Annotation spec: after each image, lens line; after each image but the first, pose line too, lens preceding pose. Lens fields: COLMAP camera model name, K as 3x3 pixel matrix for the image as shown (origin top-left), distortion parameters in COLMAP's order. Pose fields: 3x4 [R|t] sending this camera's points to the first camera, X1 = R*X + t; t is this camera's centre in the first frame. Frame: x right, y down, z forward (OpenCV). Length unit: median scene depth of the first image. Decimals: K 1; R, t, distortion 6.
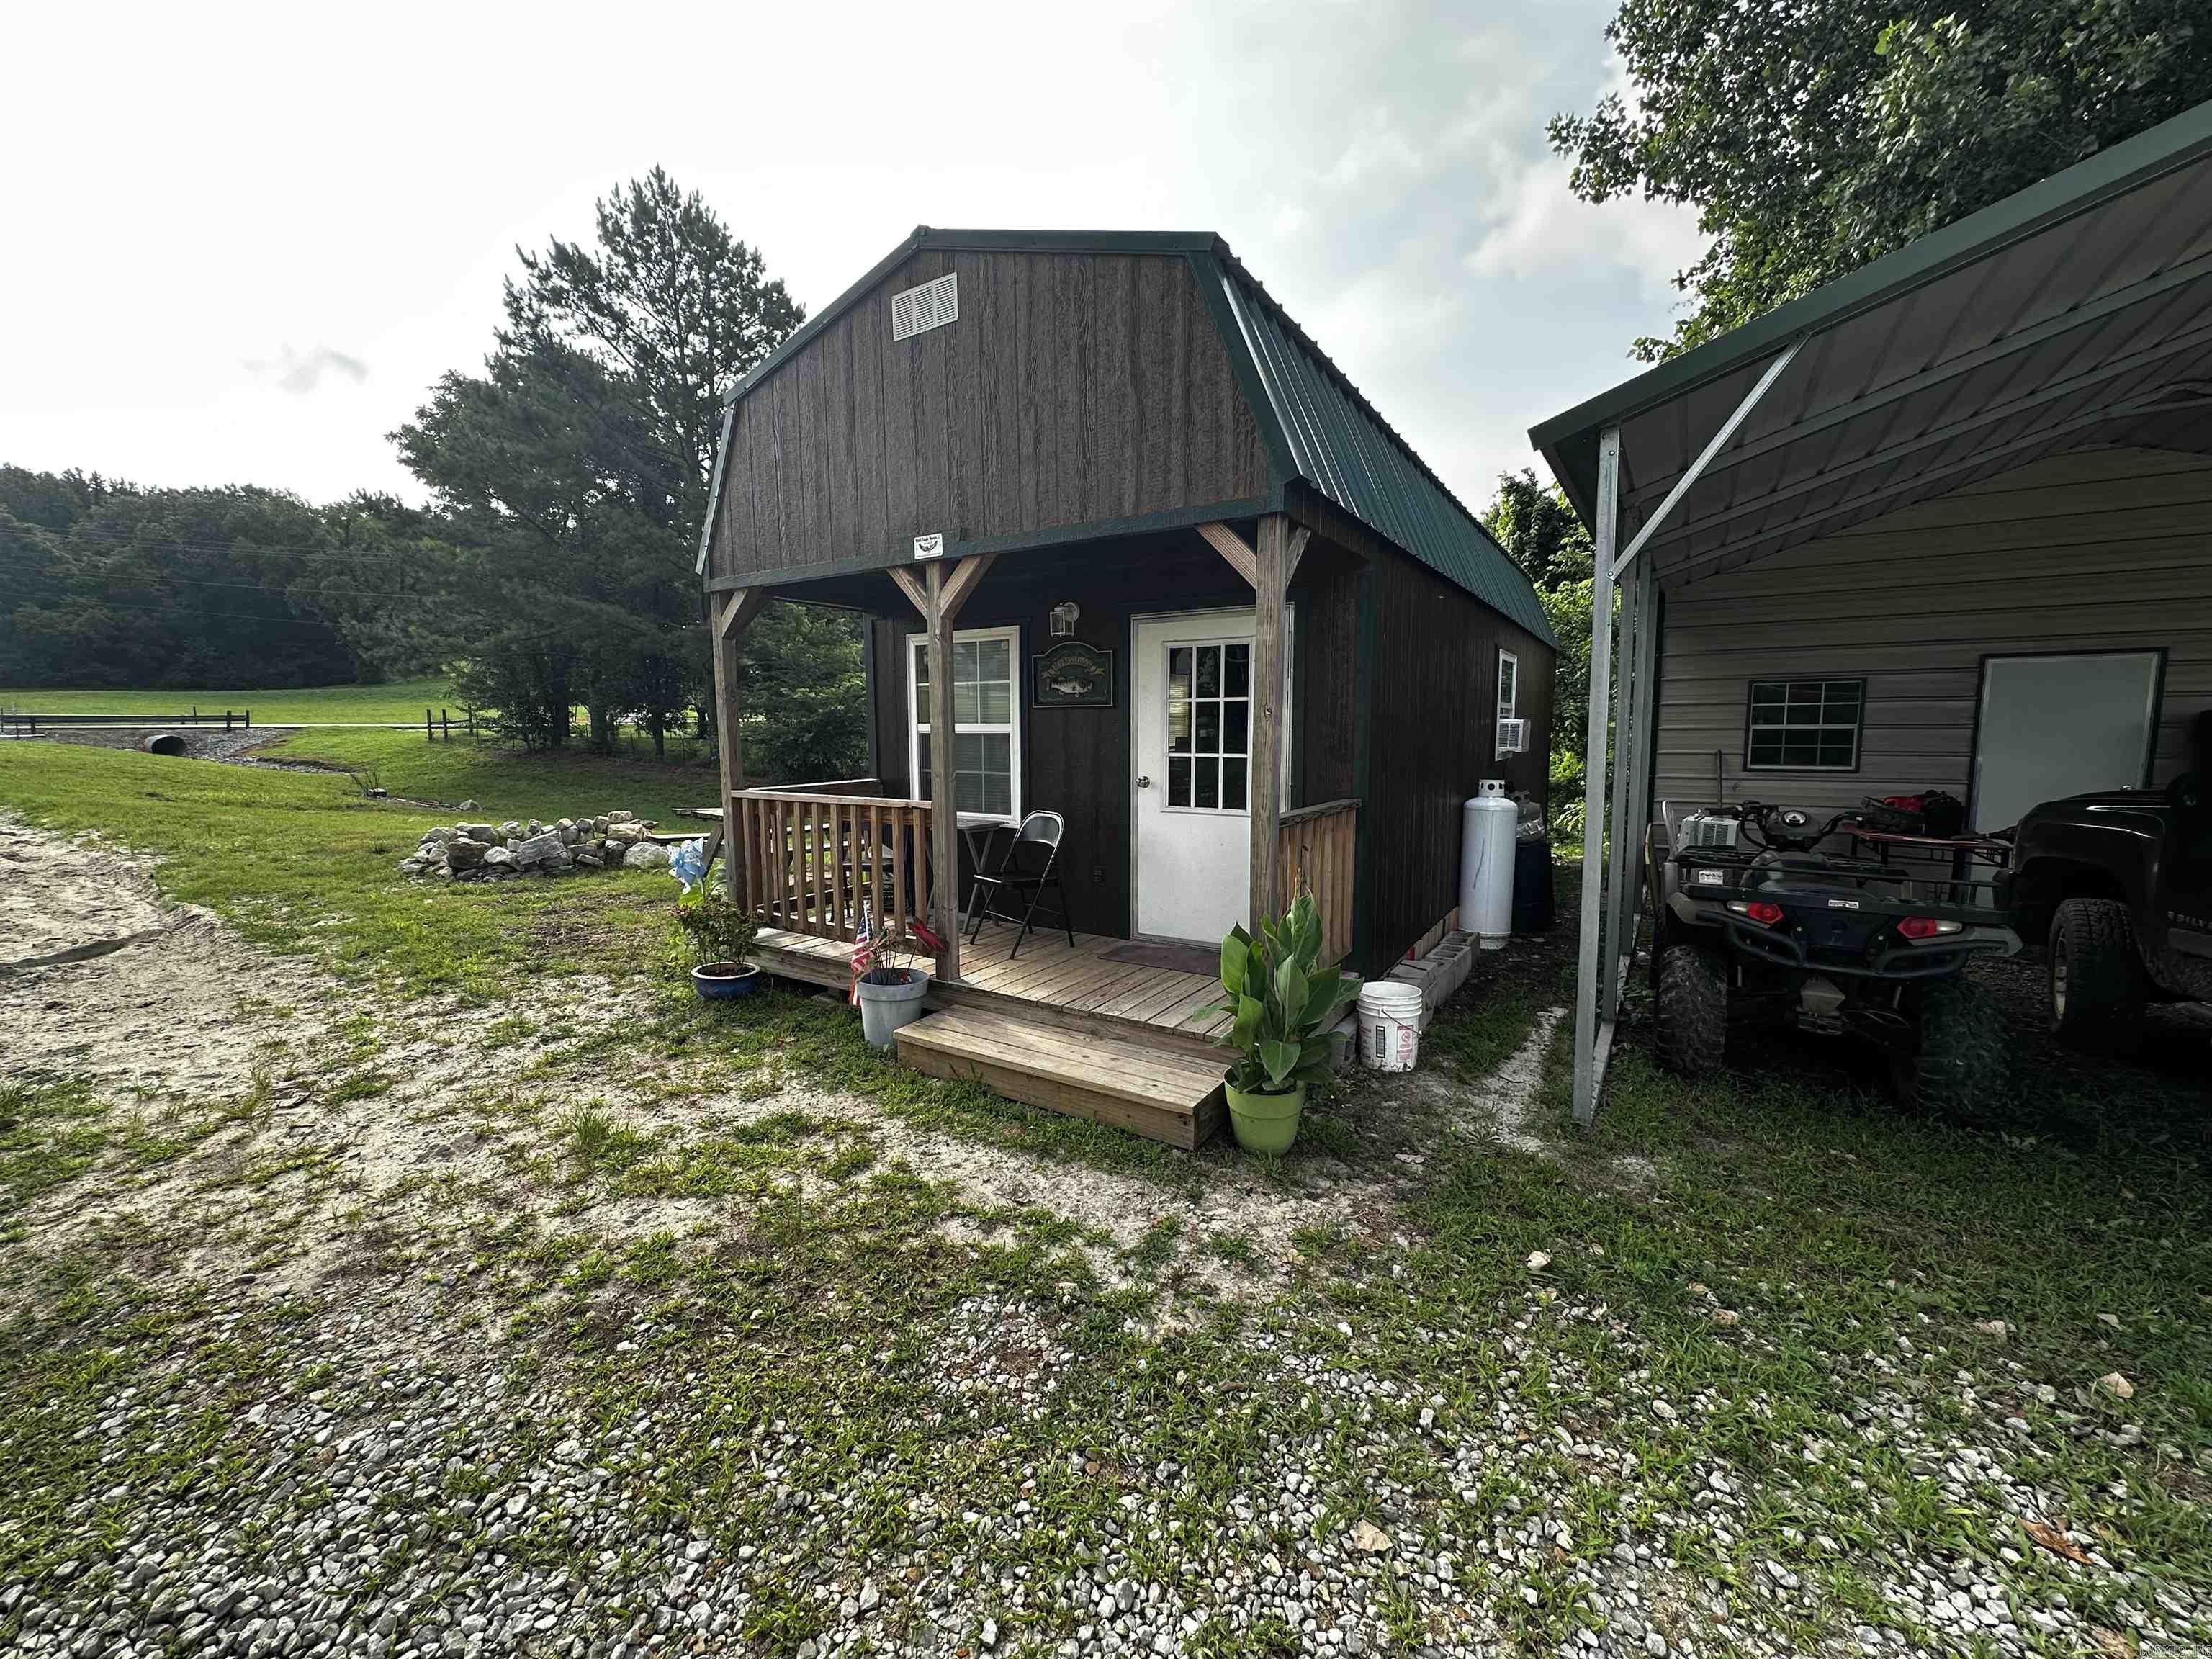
lens RADIAL K [[878.3, 0, 1109.4], [0, 878.3, 824.8], [0, 0, 1]] dist [-0.001659, 0.000063]
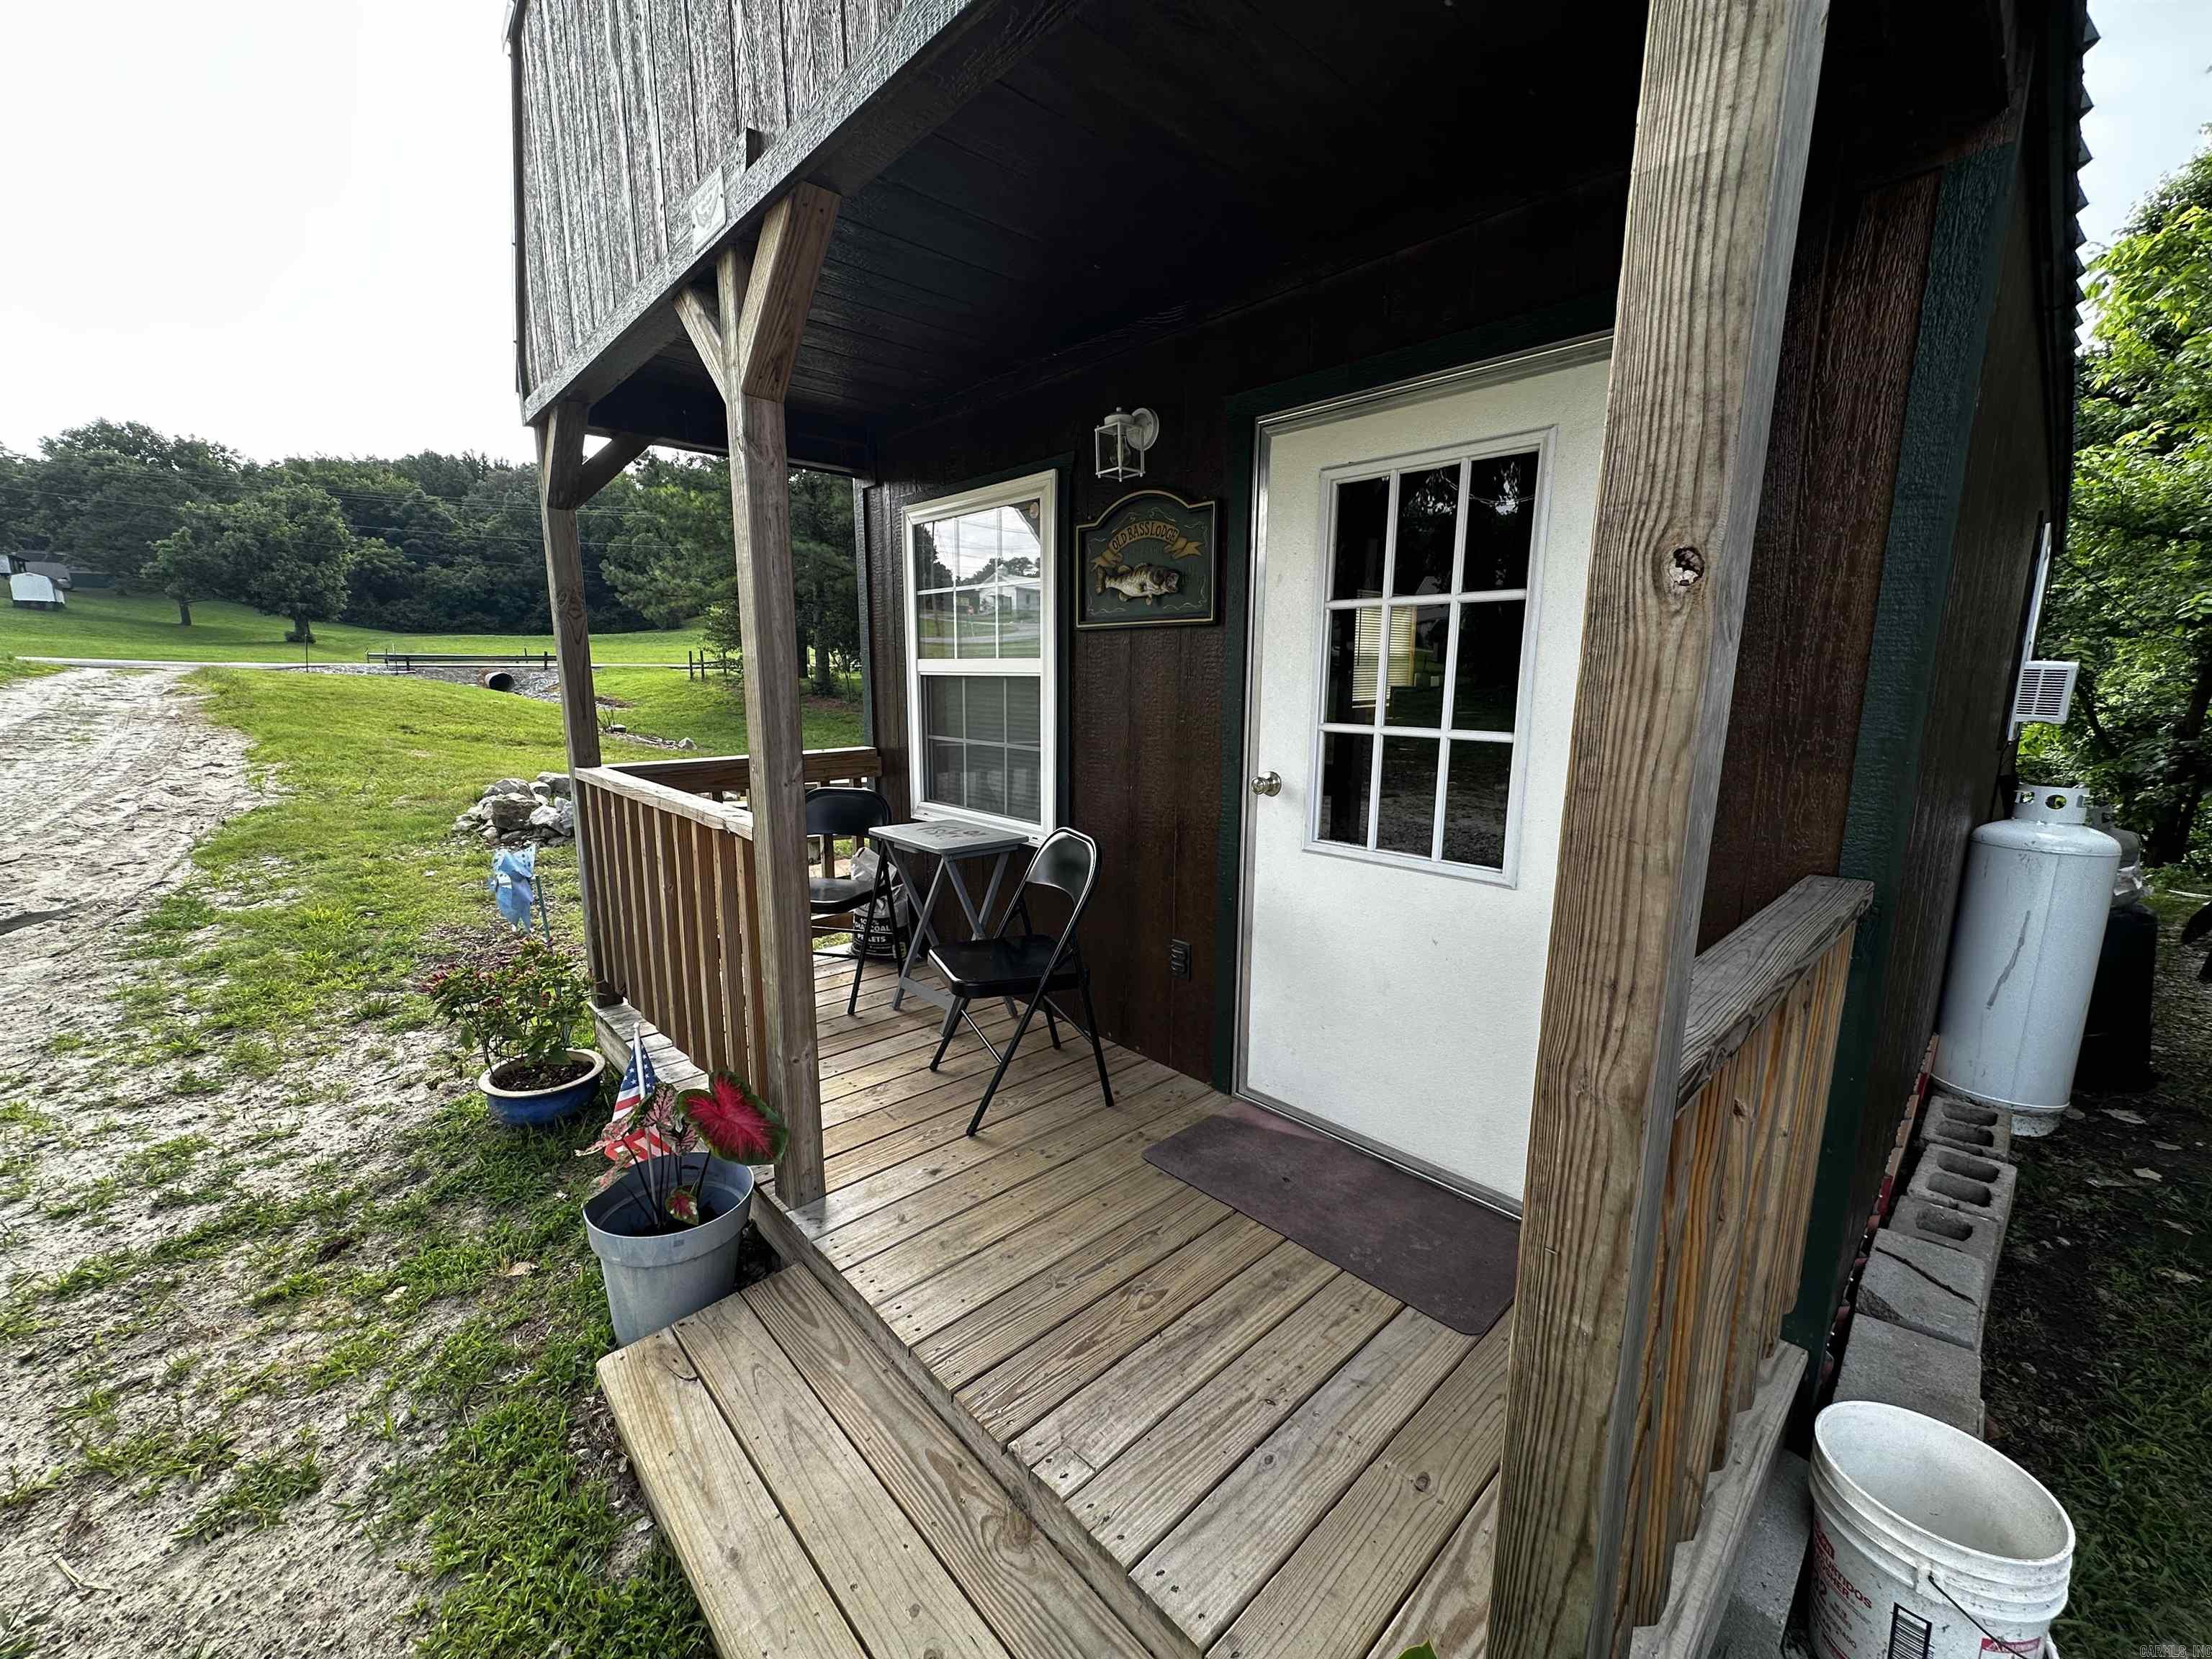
lens RADIAL K [[878.3, 0, 1109.4], [0, 878.3, 824.8], [0, 0, 1]] dist [-0.001659, 0.000063]
pose [[0.967469, 0.052666, -0.247449, 0.068360], [-0.037690, 0.997181, 0.064876, -0.049993], [0.250168, -0.053439, 0.966727, 0.485408]]
